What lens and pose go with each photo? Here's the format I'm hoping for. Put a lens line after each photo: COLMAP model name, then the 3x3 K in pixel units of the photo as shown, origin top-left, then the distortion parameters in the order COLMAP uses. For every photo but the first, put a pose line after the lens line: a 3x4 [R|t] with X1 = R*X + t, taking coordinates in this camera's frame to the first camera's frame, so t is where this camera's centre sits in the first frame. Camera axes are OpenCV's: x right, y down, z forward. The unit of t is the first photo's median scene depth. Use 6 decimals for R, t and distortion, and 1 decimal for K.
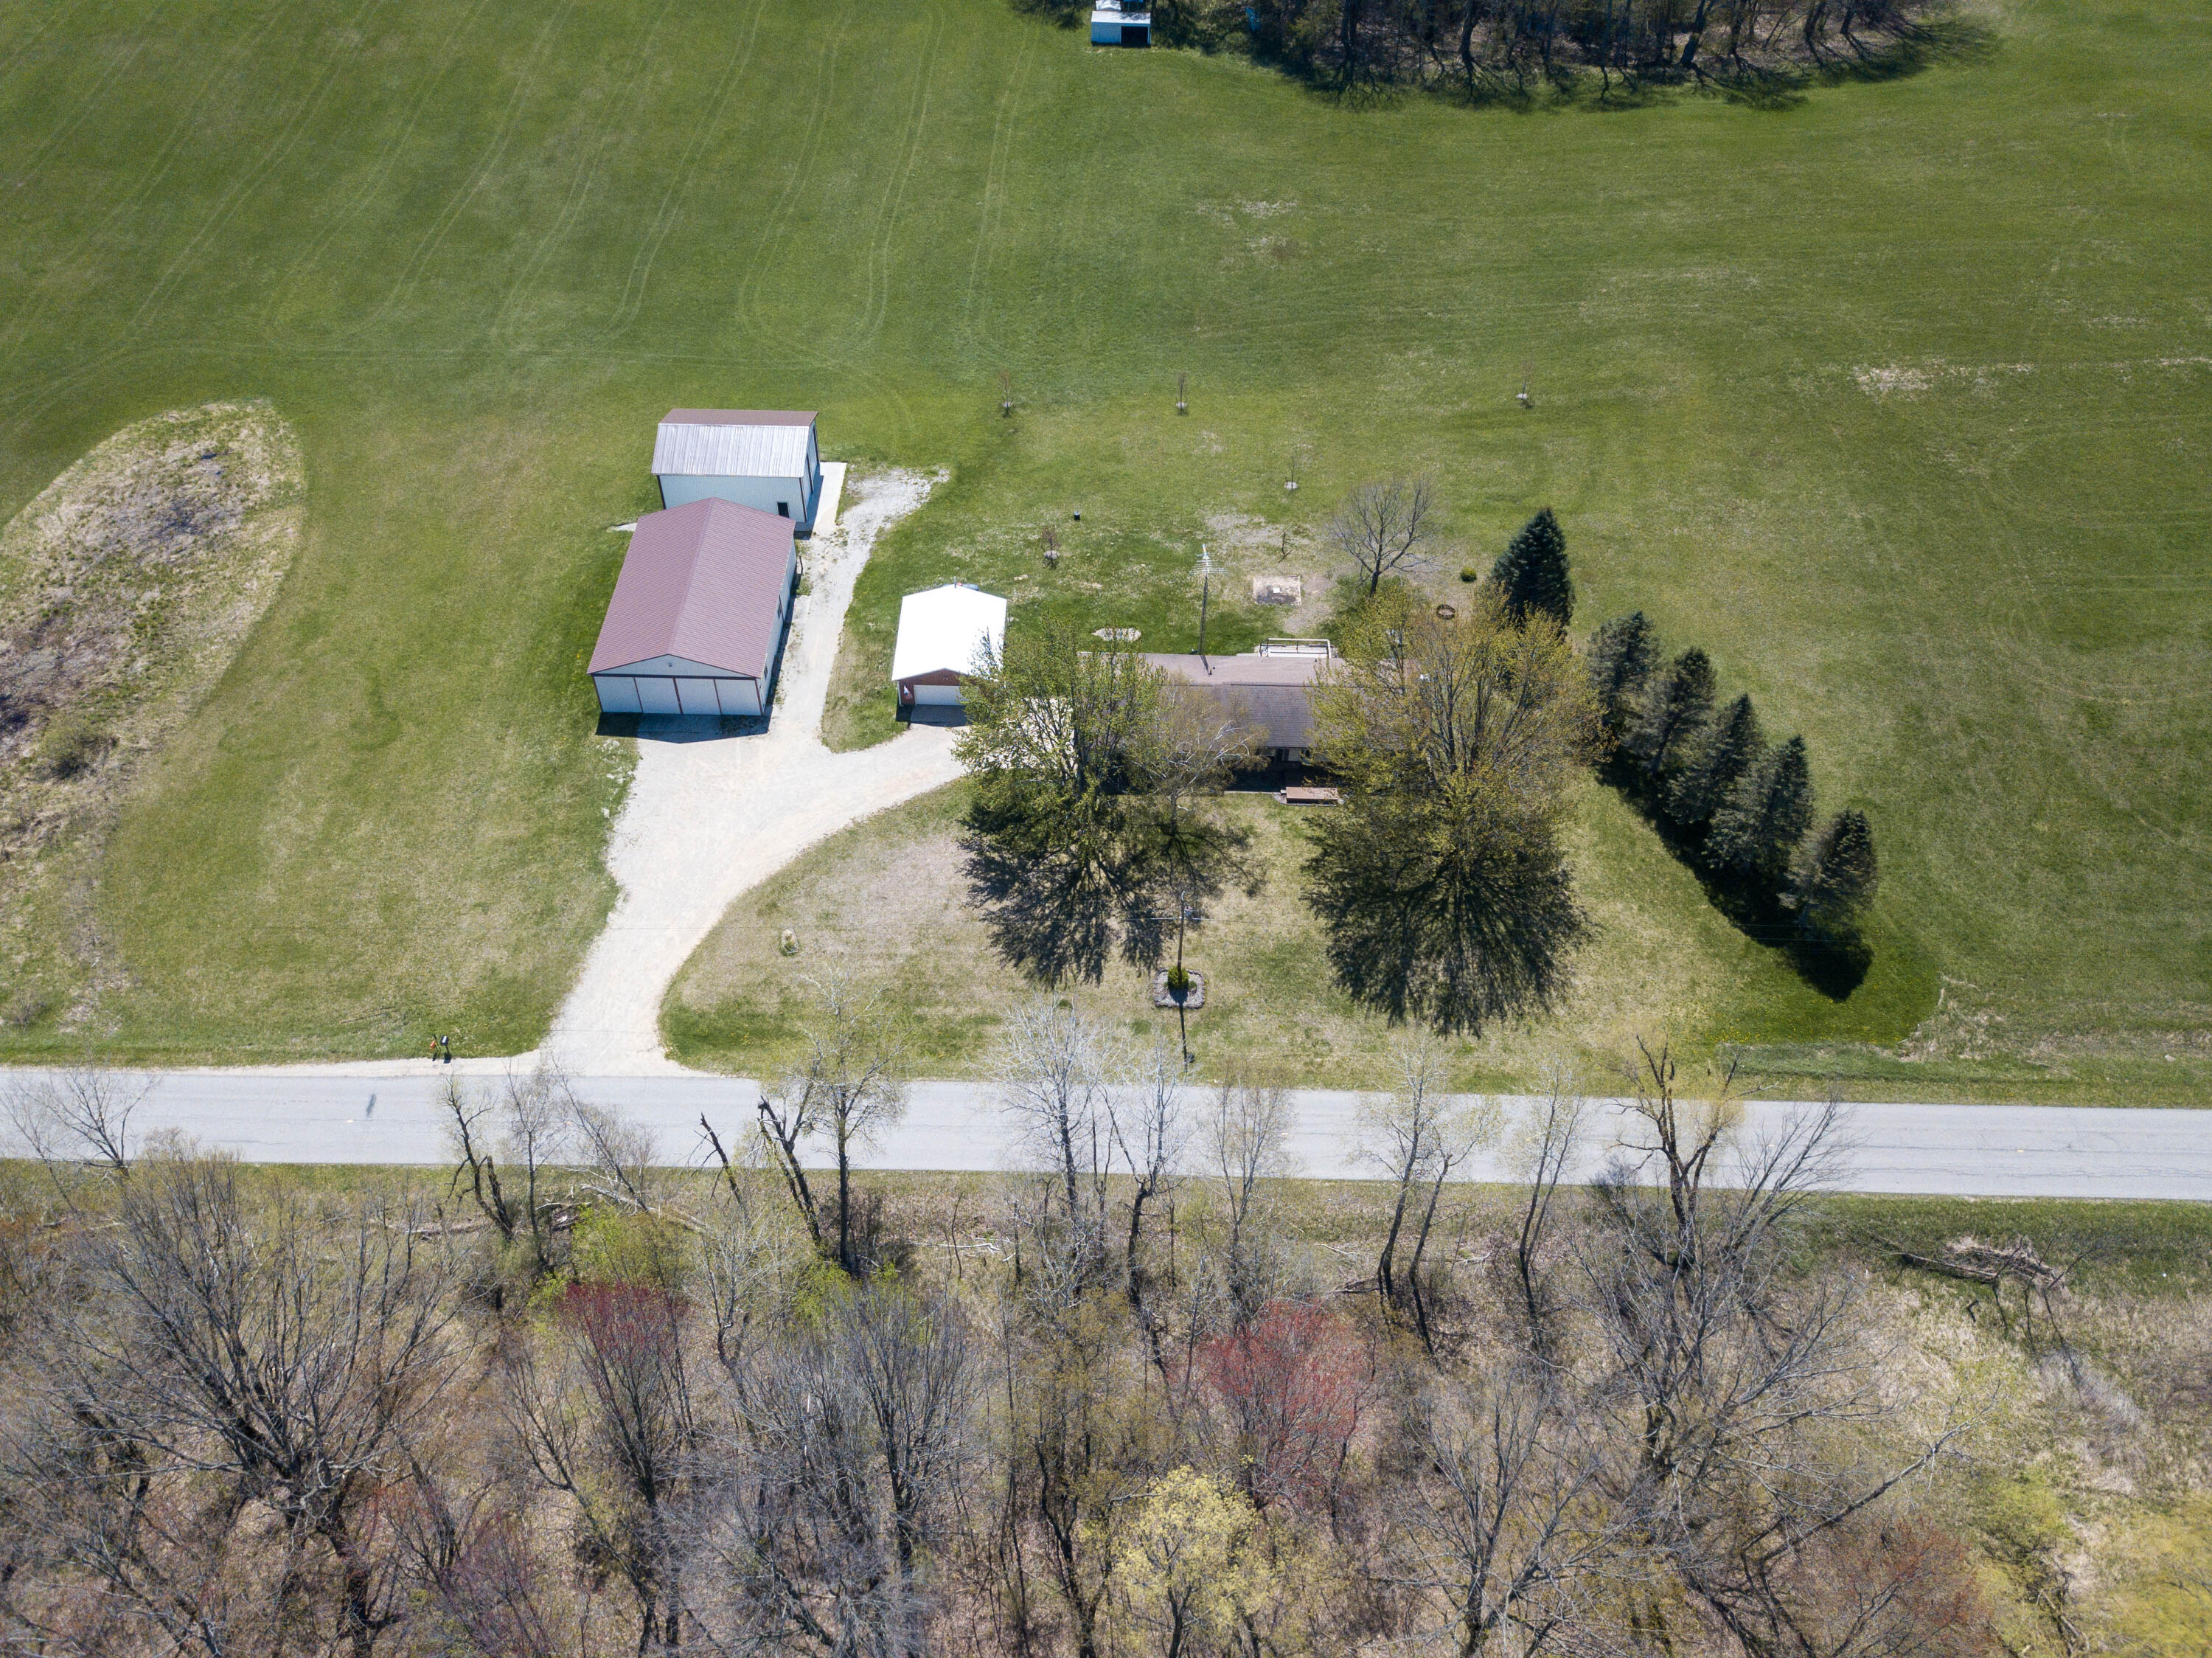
lens RADIAL K [[1688.4, 0, 1093.1], [0, 1688.4, 847.6], [0, 0, 1]] dist [0.024788, -0.025541]
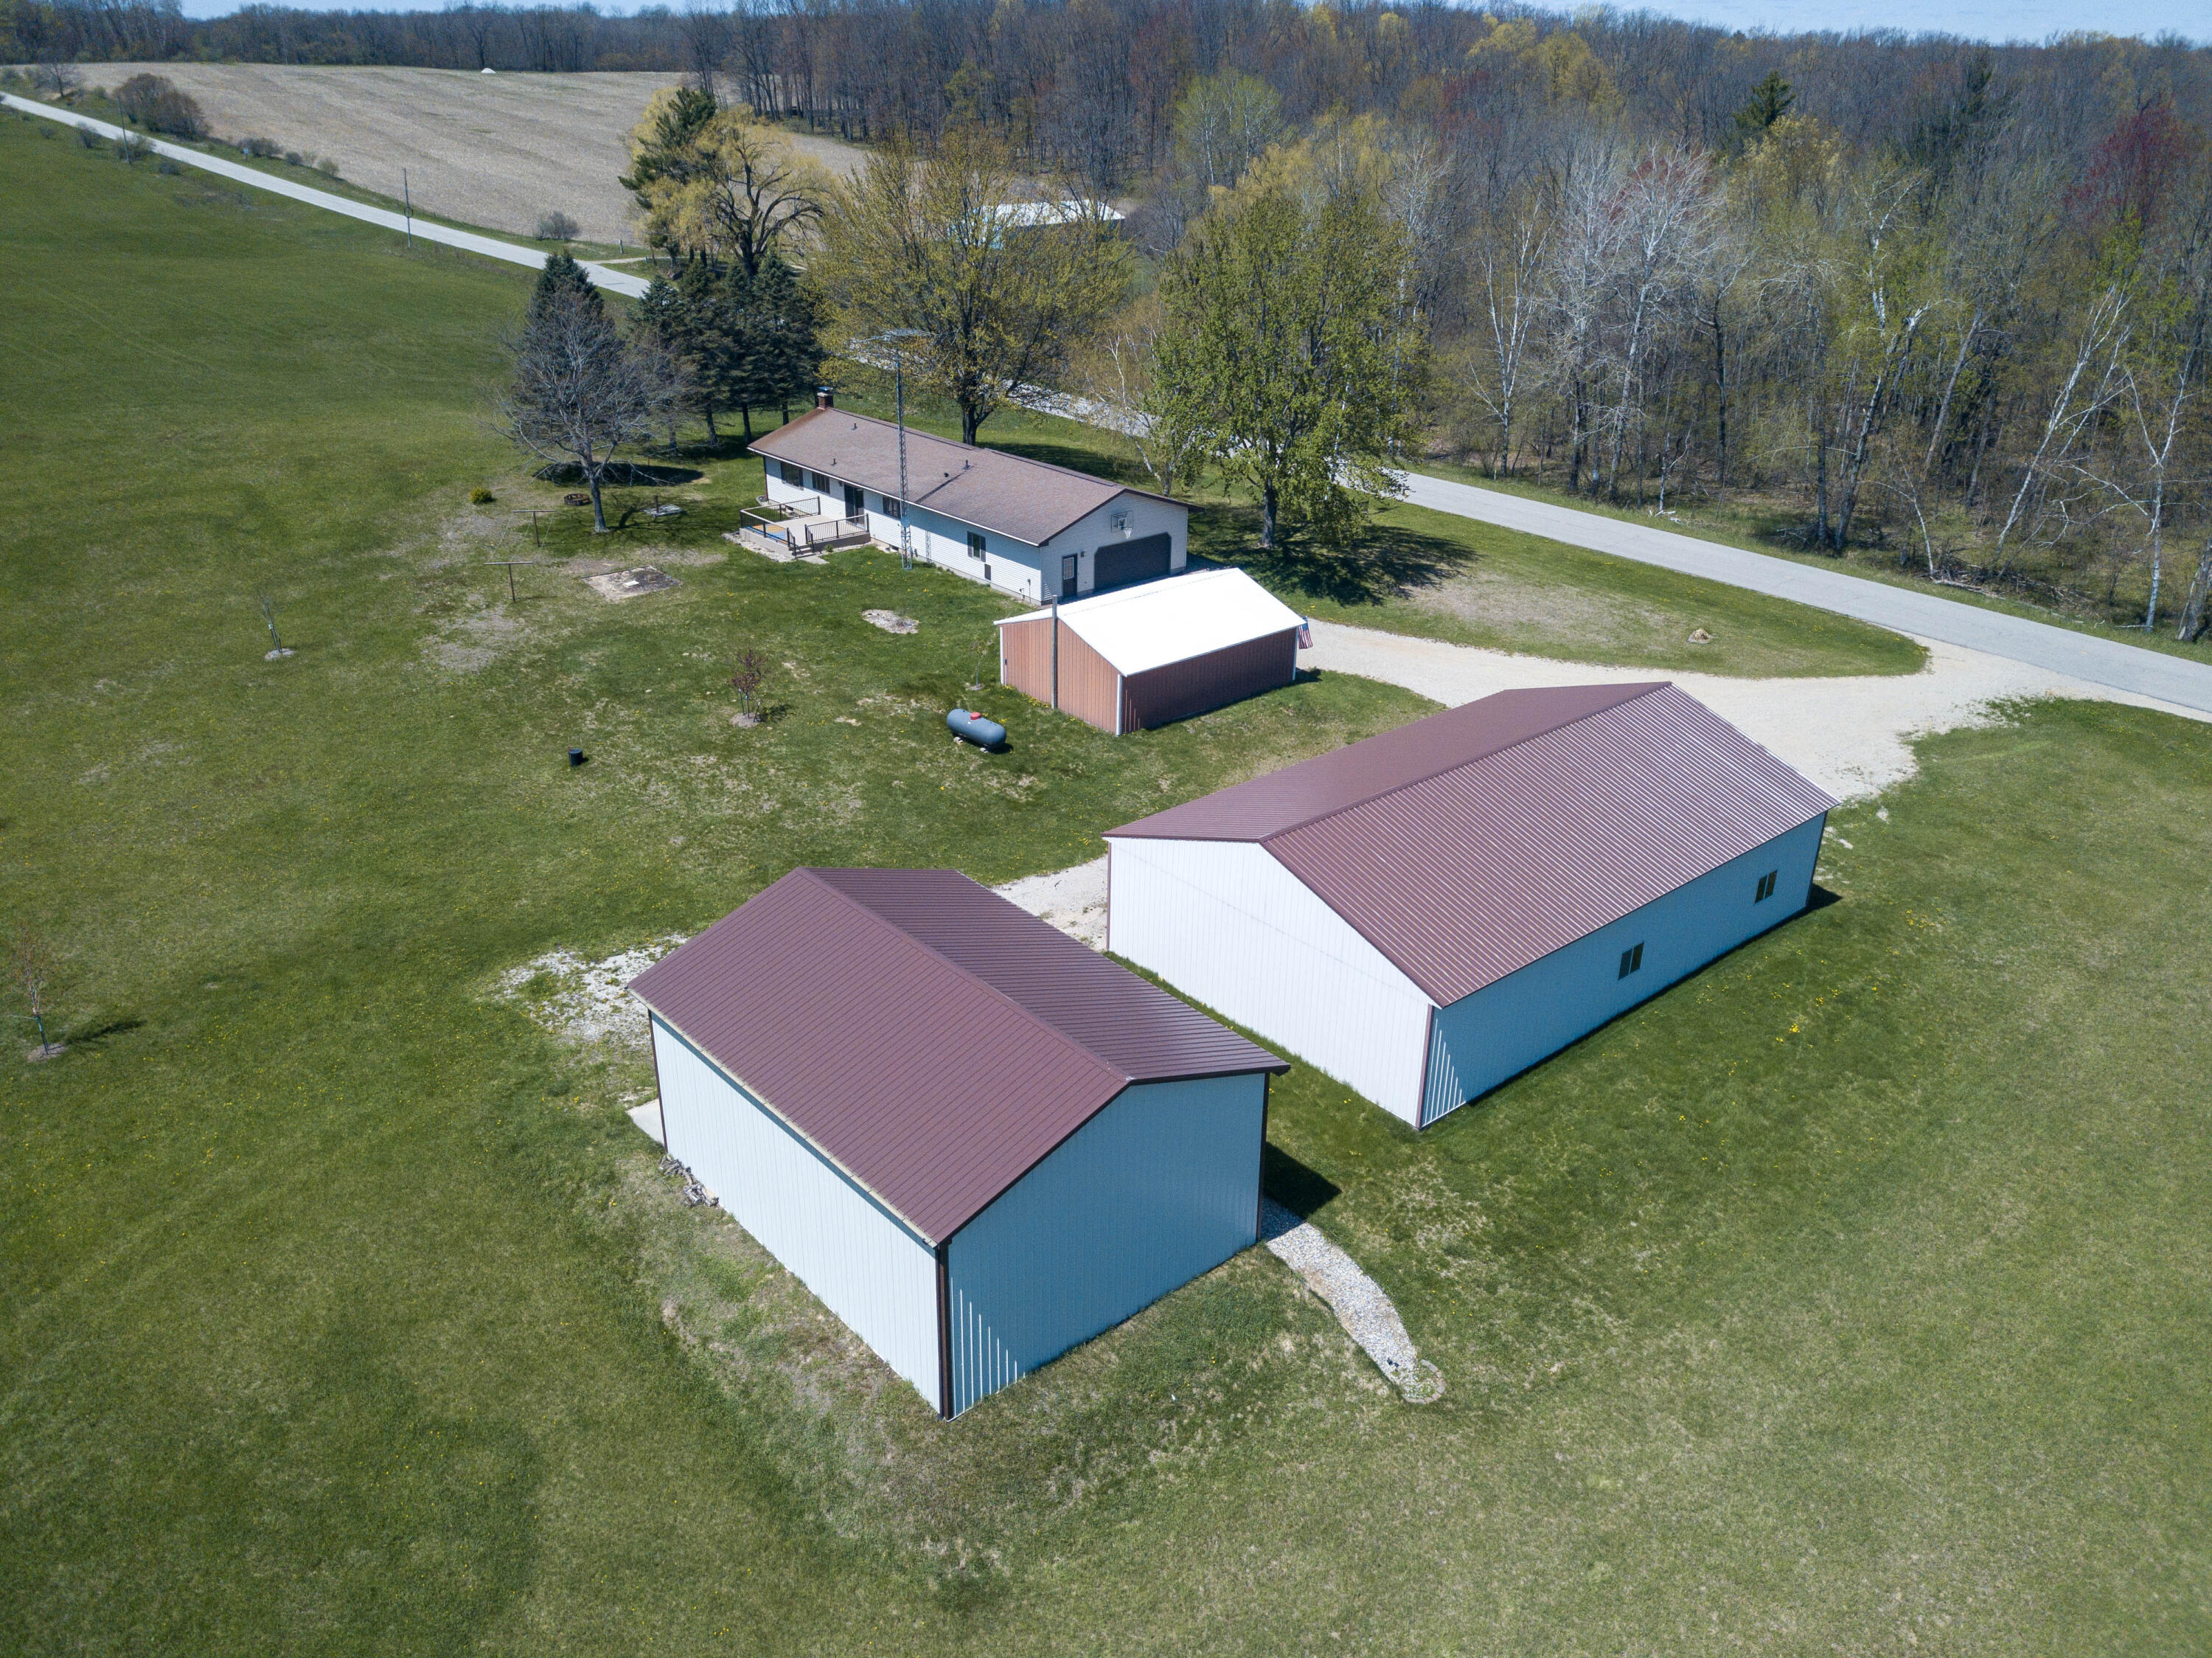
lens RADIAL K [[1751.2, 0, 1079.9], [0, 1751.2, 739.0], [0, 0, 1]] dist [0.007310, -0.005916]
pose [[-0.658244, -0.299857, 0.690508, -0.461779], [0.539060, 0.452518, 0.710381, -0.511702], [-0.525480, 0.839829, -0.136226, 1.124927]]
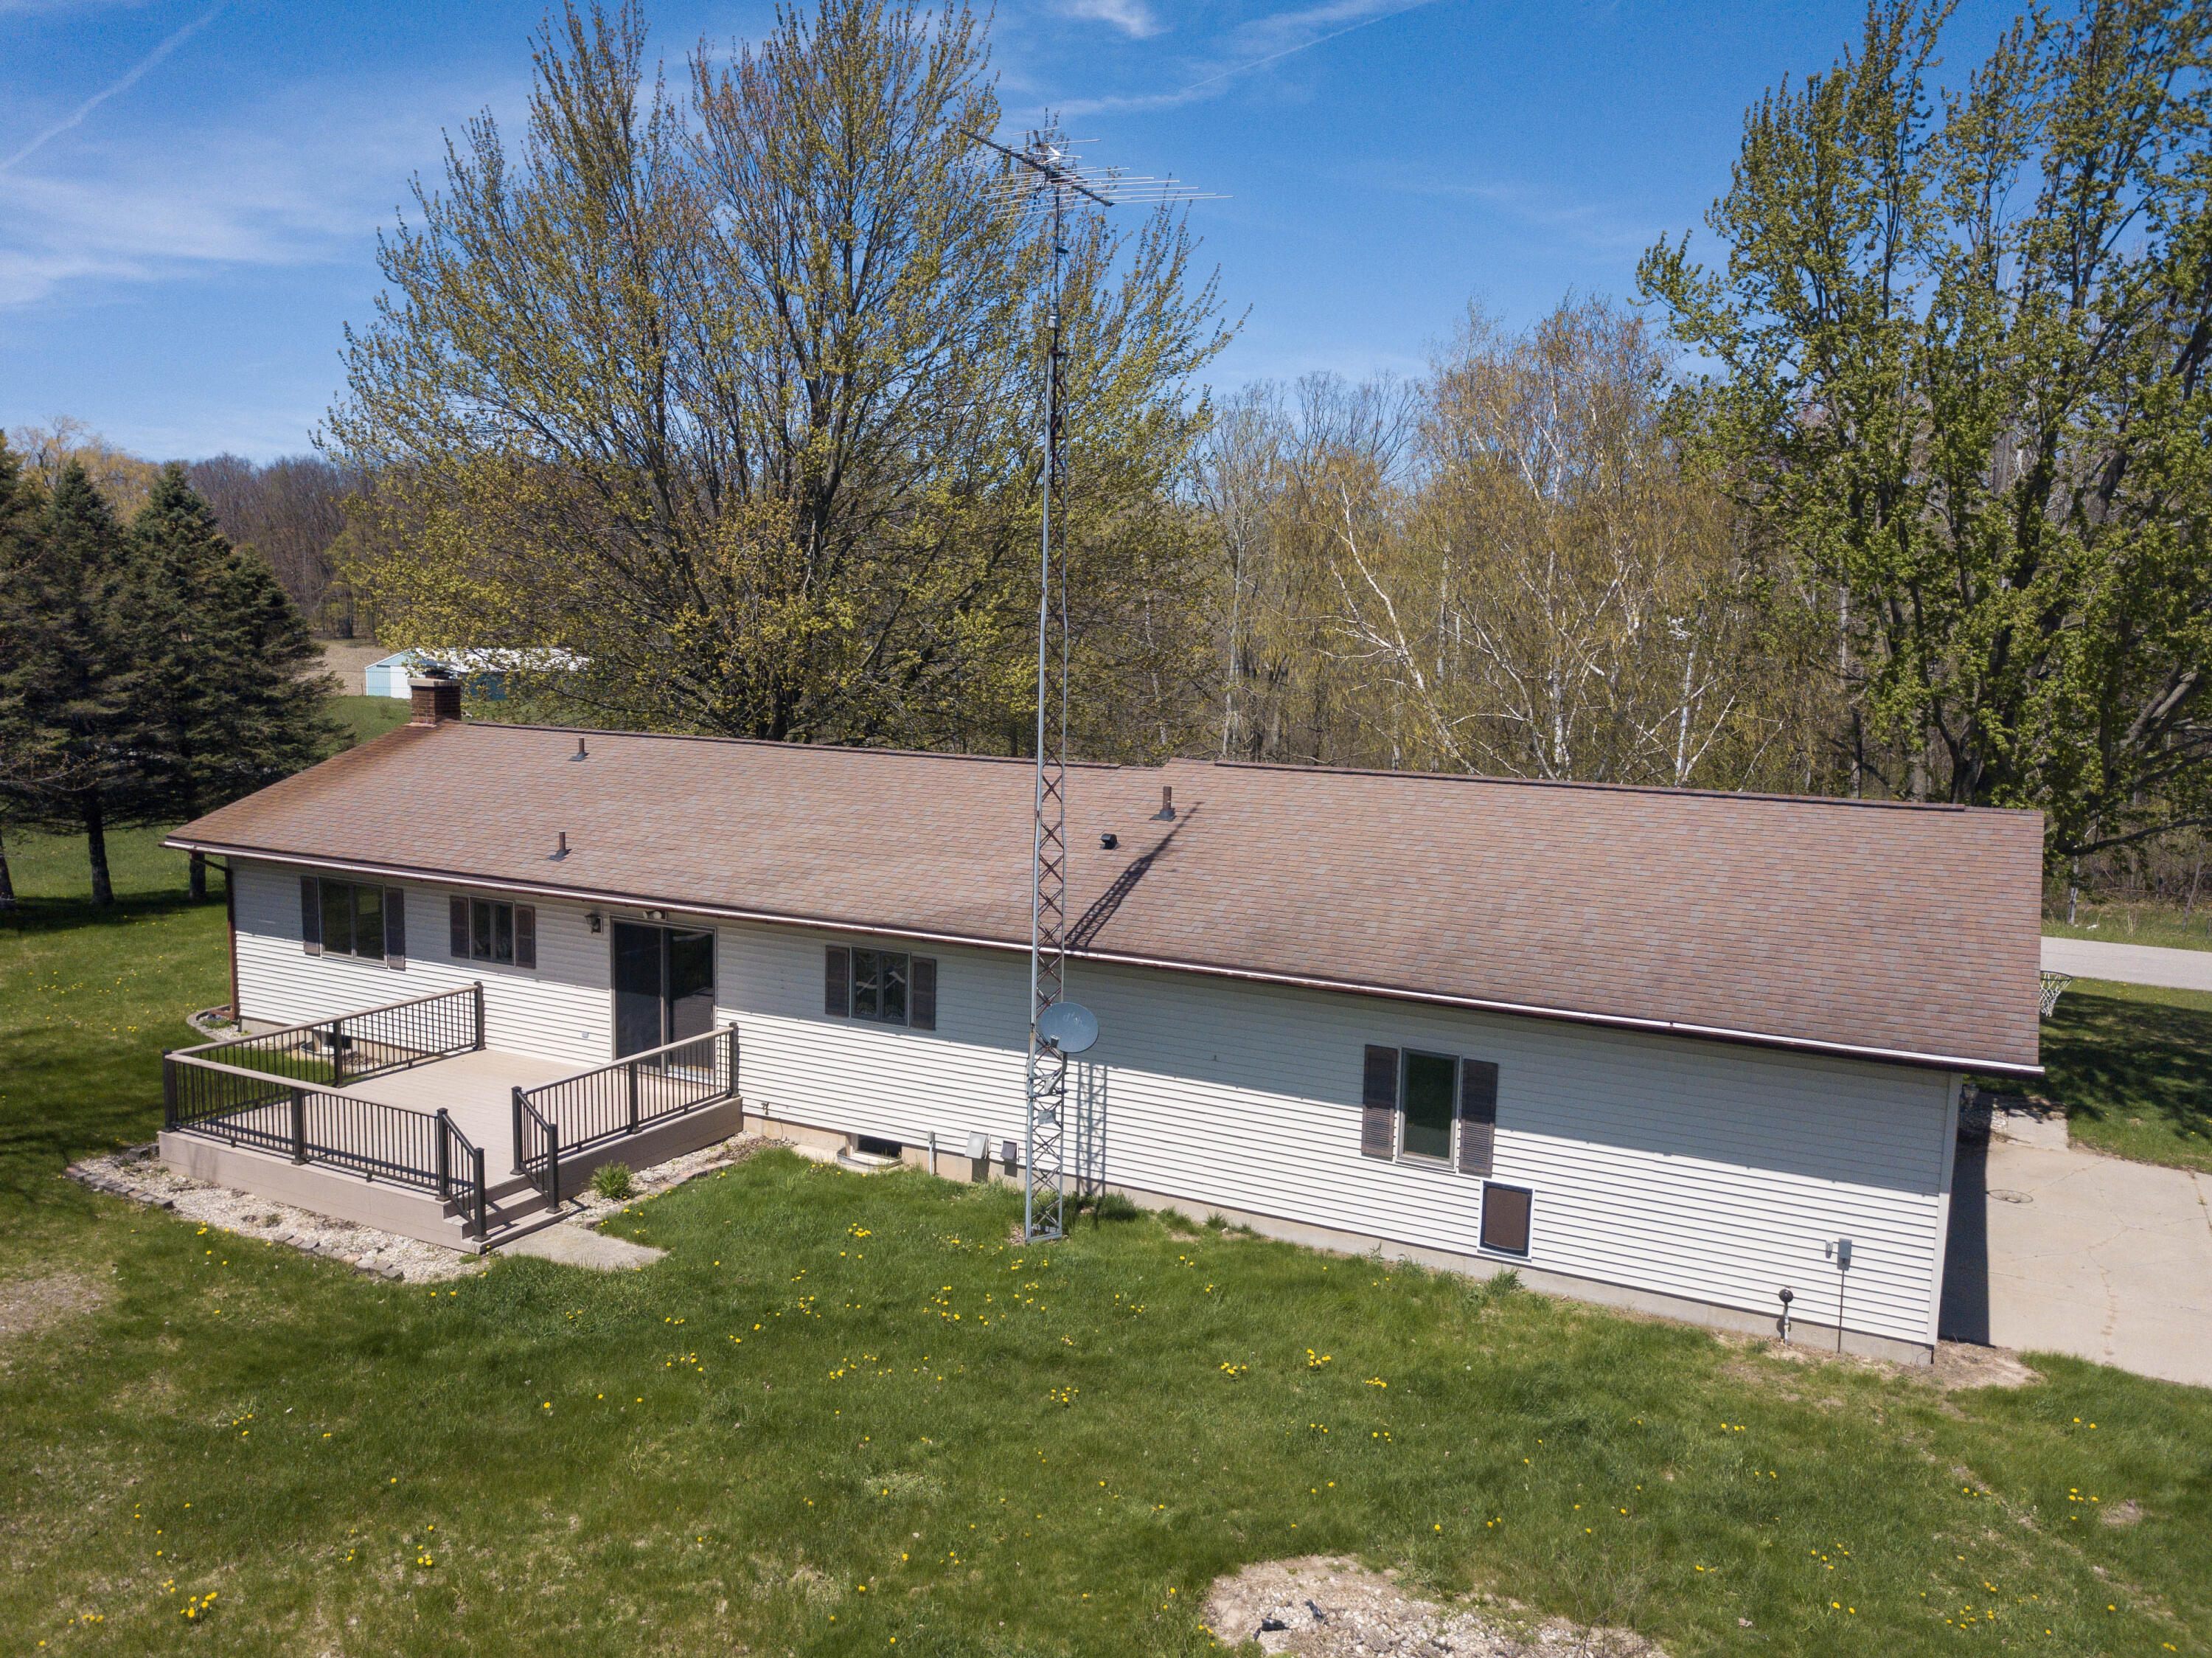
lens RADIAL K [[1697.8, 0, 1089.5], [0, 1697.8, 852.1], [0, 0, 1]] dist [0.002557, -0.002146]
pose [[-0.889628, -0.093613, 0.446988, -0.001950], [0.312966, 0.587827, 0.745997, -0.227525], [-0.332586, 0.803552, -0.493650, 1.057445]]
